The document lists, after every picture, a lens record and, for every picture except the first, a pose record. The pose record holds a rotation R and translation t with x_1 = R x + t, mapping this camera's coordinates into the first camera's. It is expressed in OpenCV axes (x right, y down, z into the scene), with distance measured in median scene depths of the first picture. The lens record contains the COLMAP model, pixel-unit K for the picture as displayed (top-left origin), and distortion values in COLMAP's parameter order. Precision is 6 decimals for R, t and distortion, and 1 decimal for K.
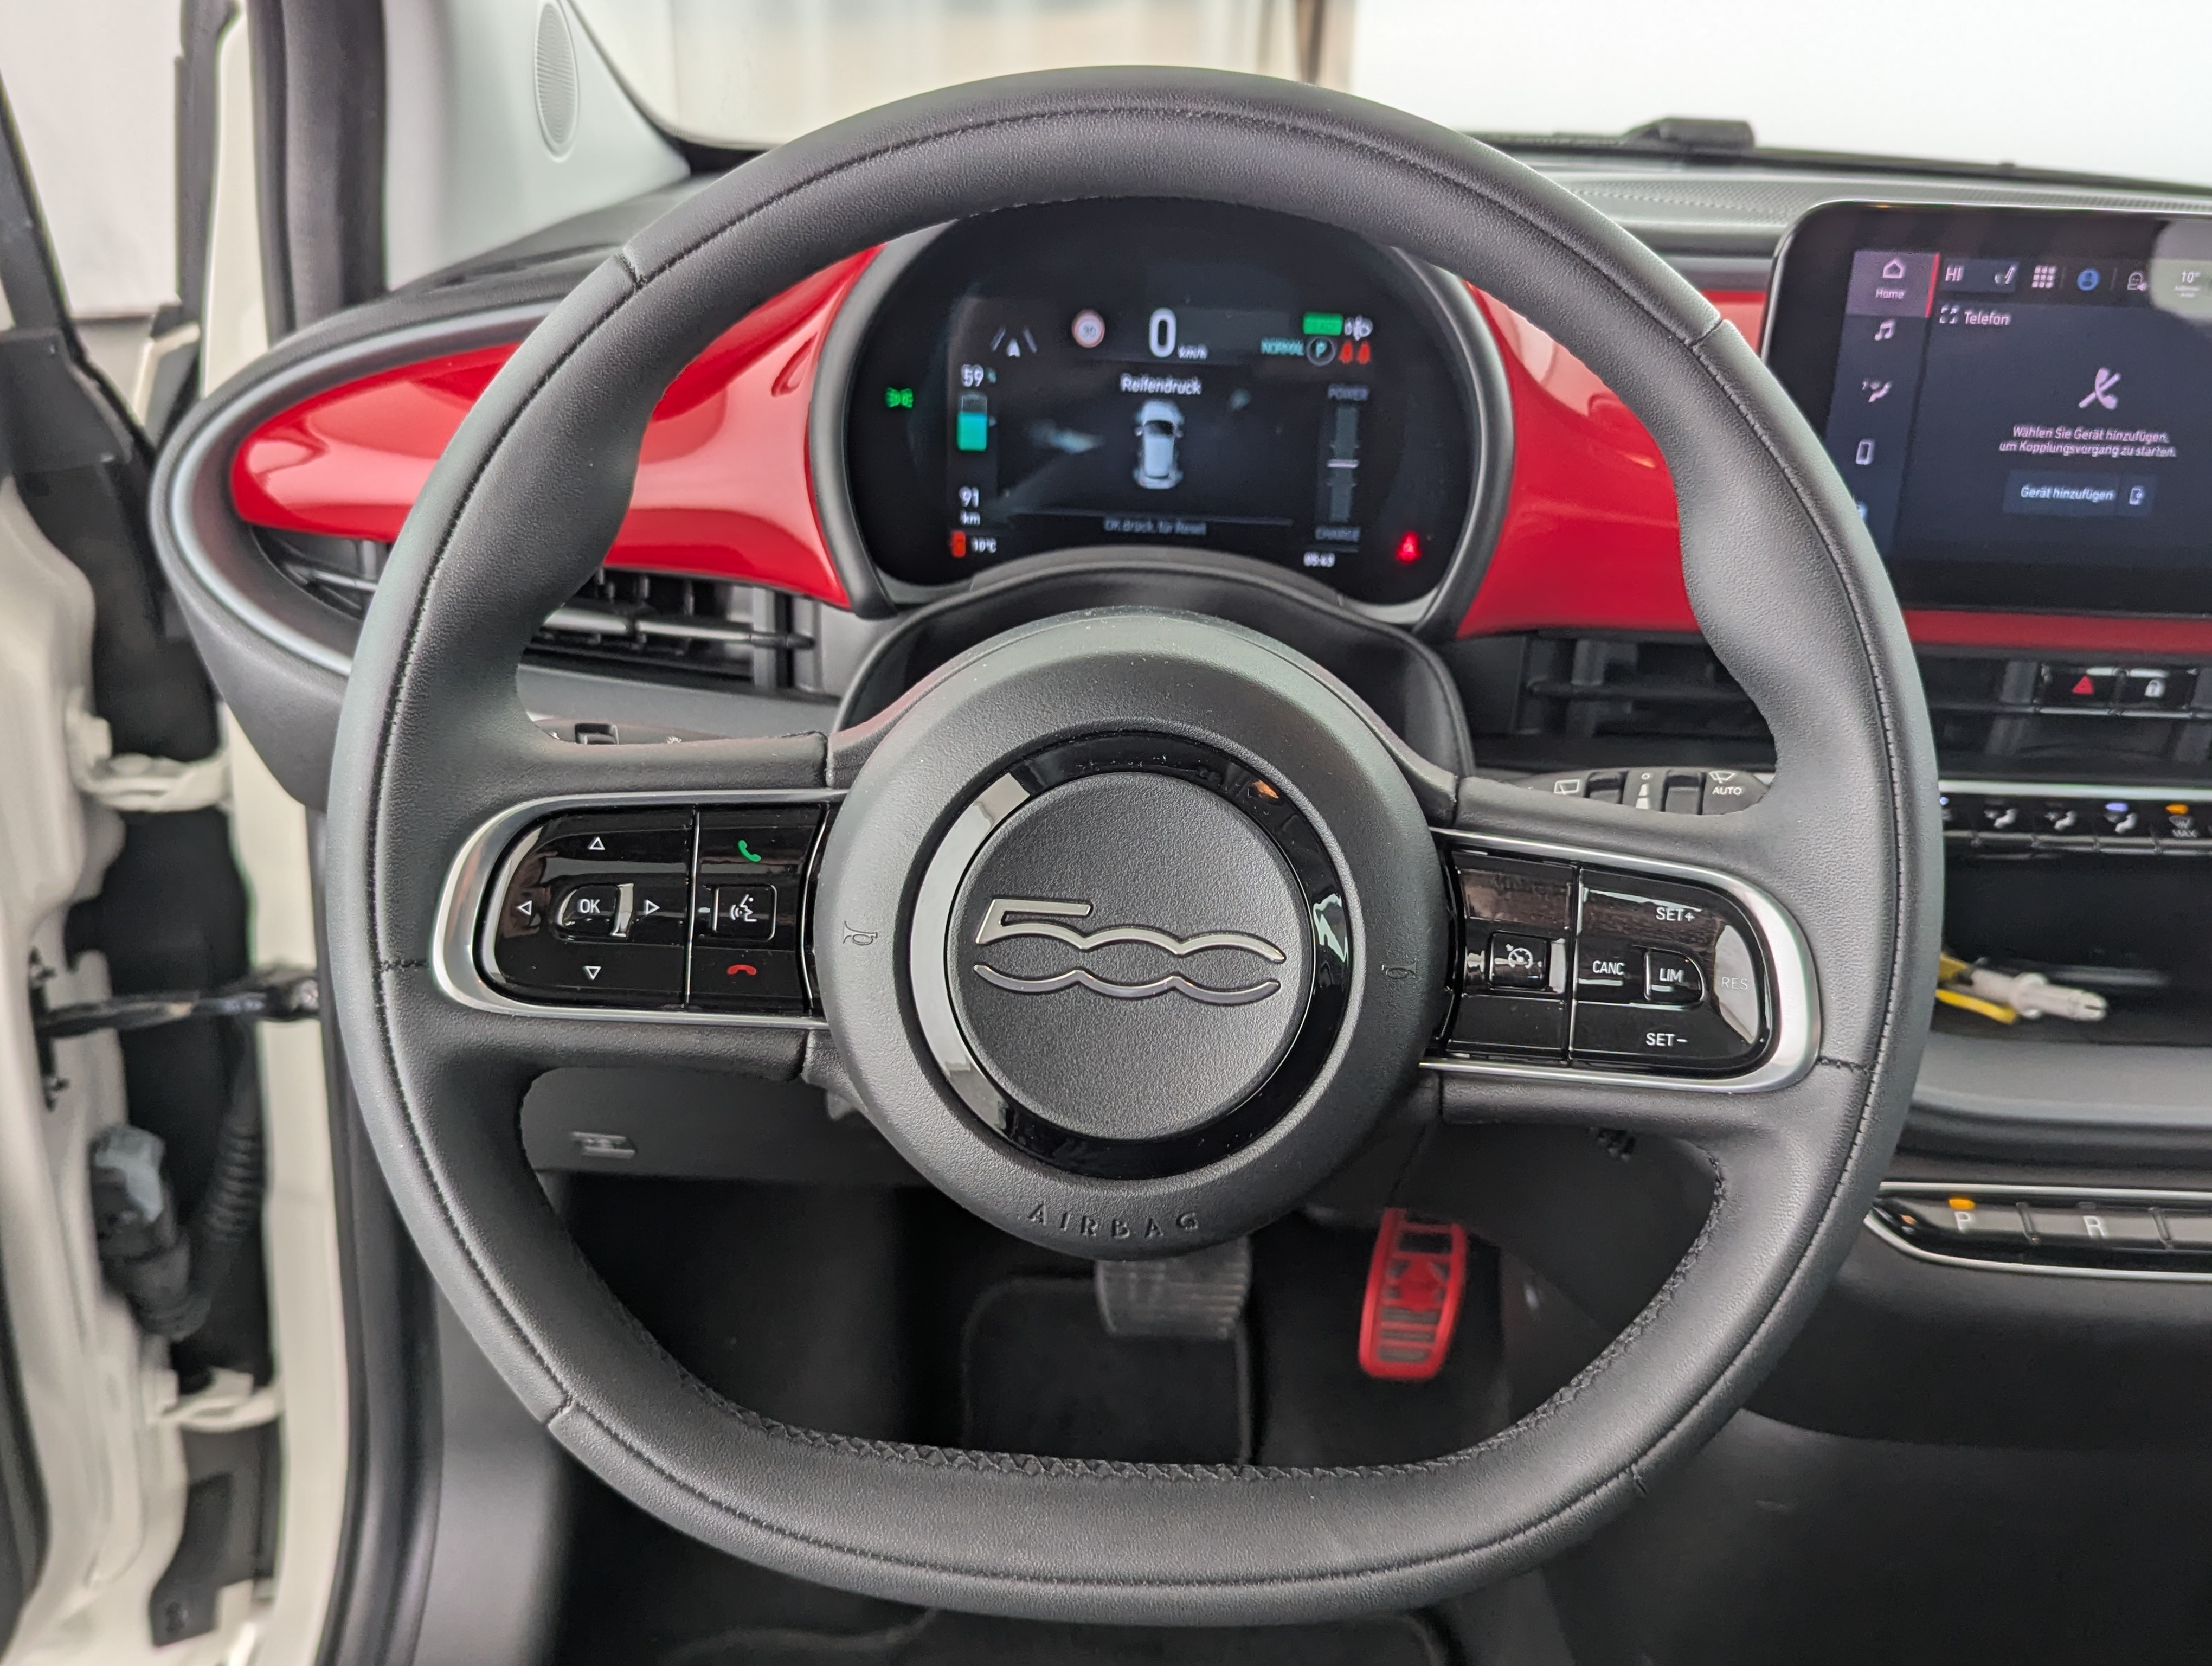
lens RADIAL K [[2001.1, 0, 1106.0], [0, 2001.1, 833.0], [0, 0, 1]] dist [0.034680, -0.009869]
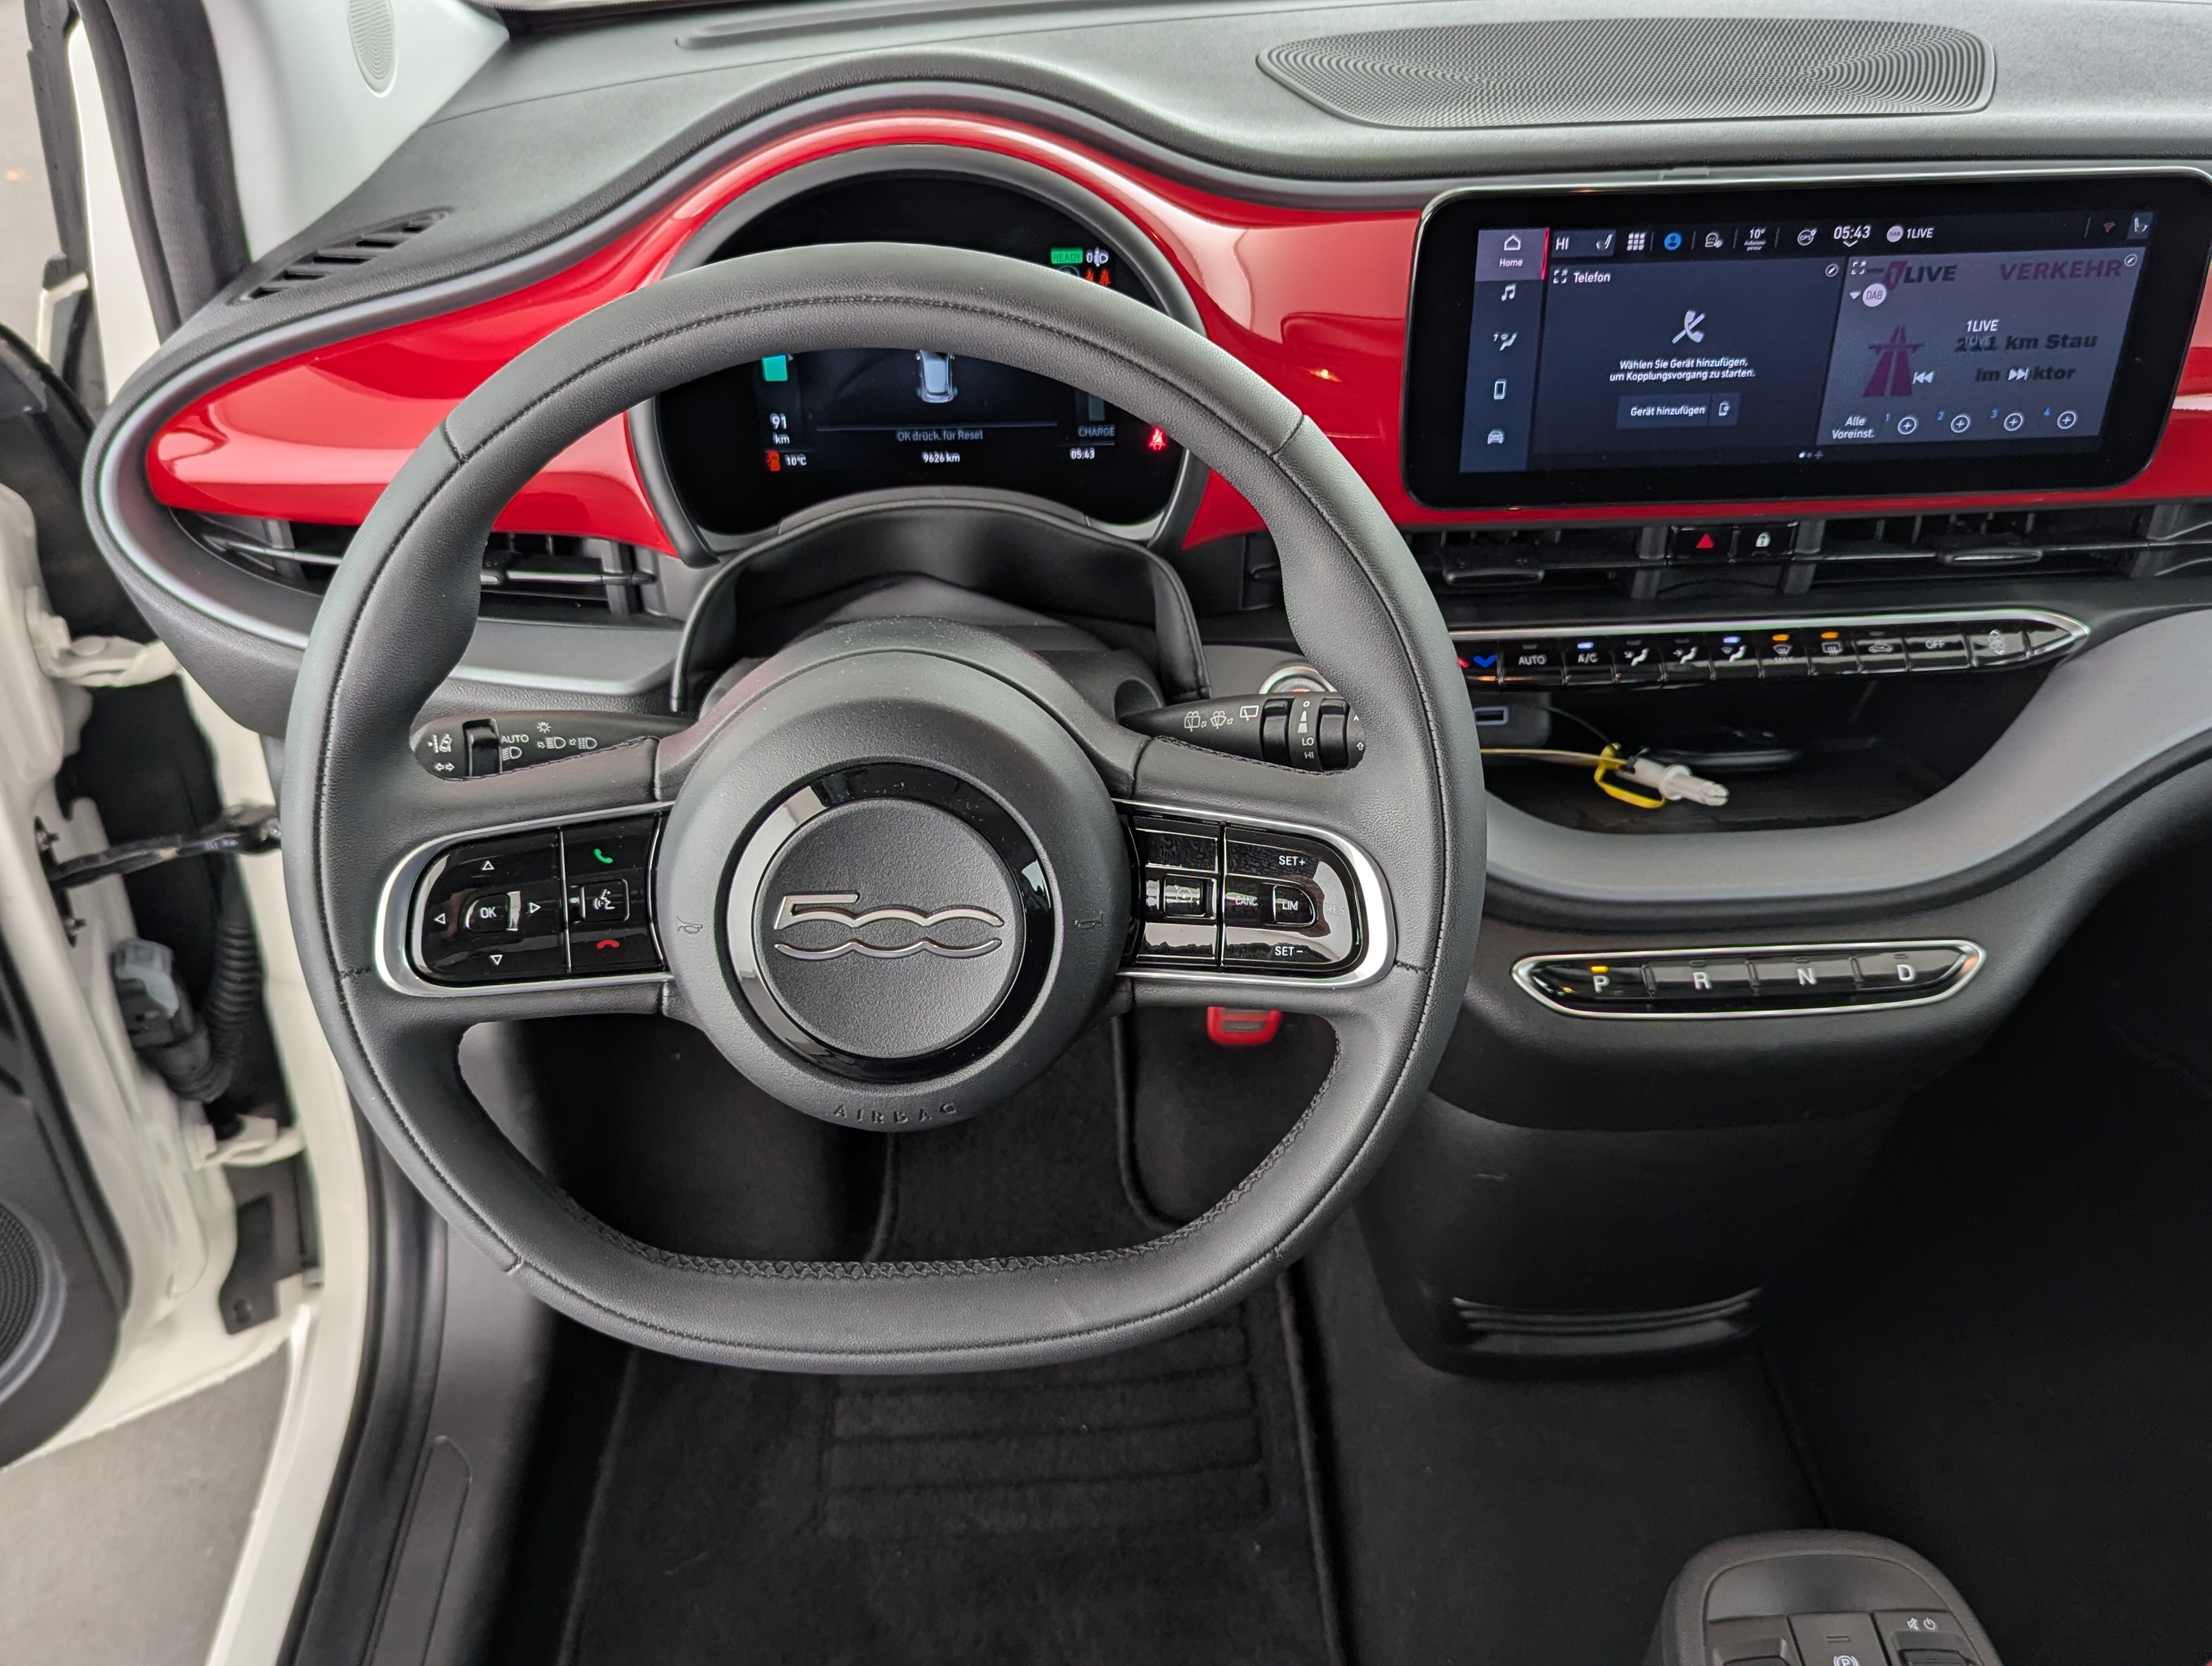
lens RADIAL K [[2076.3, 0, 1102.2], [0, 2076.3, 778.1], [0, 0, 1]] dist [0.035739, -0.021546]
pose [[0.997453, -0.071321, 0.001147, 0.123577], [0.069461, 0.974834, 0.211835, -0.249326], [-0.016226, -0.211215, 0.977305, -0.274721]]
